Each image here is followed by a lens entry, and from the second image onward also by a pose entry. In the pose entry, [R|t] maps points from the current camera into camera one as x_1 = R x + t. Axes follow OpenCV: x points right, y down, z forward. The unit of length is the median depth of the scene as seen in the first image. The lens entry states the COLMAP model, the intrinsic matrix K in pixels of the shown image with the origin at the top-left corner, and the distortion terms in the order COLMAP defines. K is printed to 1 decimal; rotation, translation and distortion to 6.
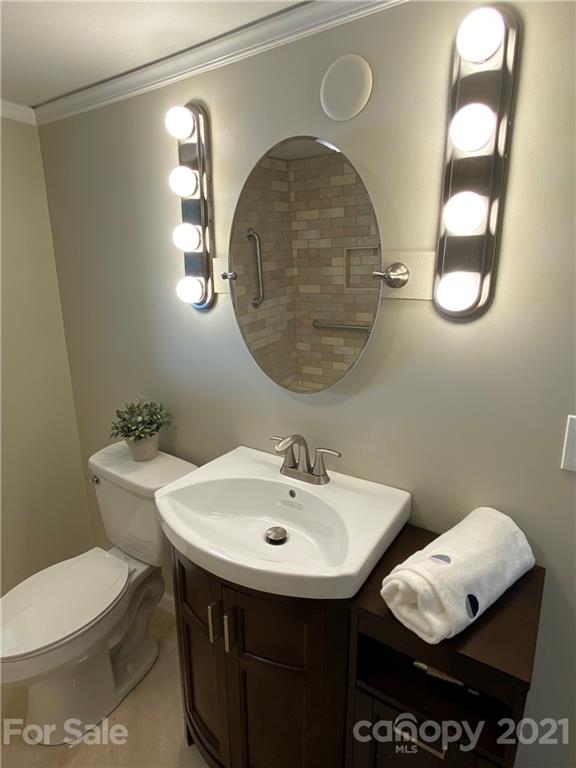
lens RADIAL K [[432.9, 0, 288.0], [0, 432.9, 384.0], [0, 0, 1]] dist [0.049228, -0.046903]
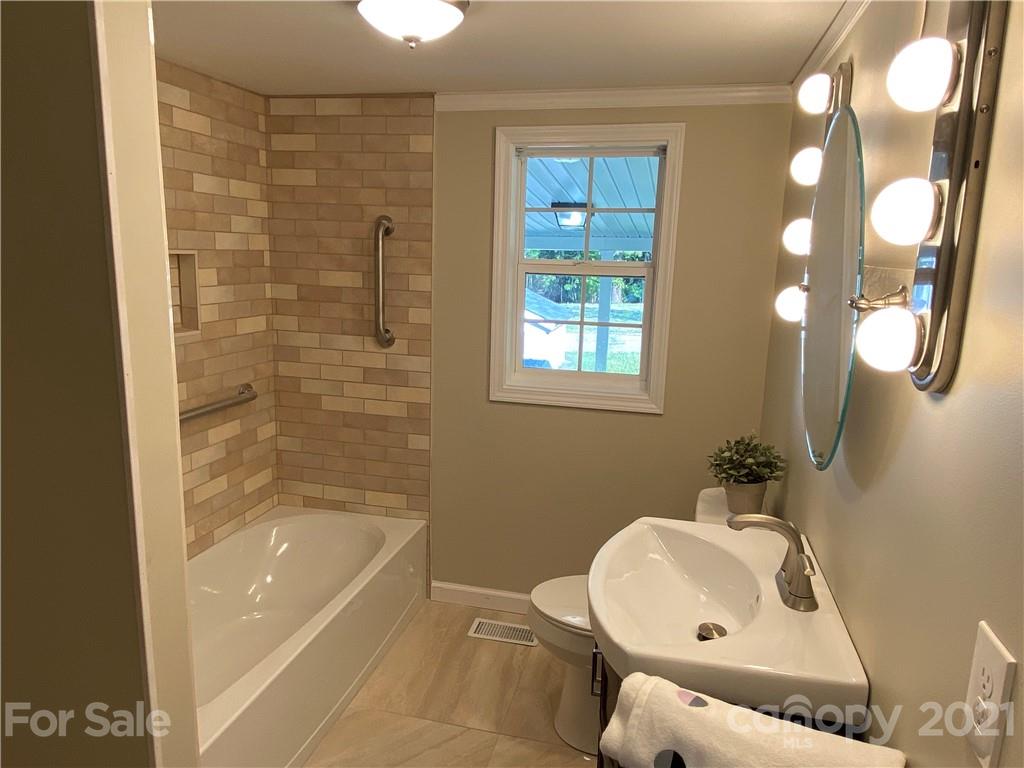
lens RADIAL K [[703.1, 0, 512.0], [0, 703.1, 384.0], [0, 0, 1]] dist [0.082851, -0.091136]
pose [[0.334168, 0.195806, -0.921950, 0.856174], [-0.272757, 0.956417, 0.104264, -0.088491], [0.902184, 0.216626, 0.373012, 0.142186]]
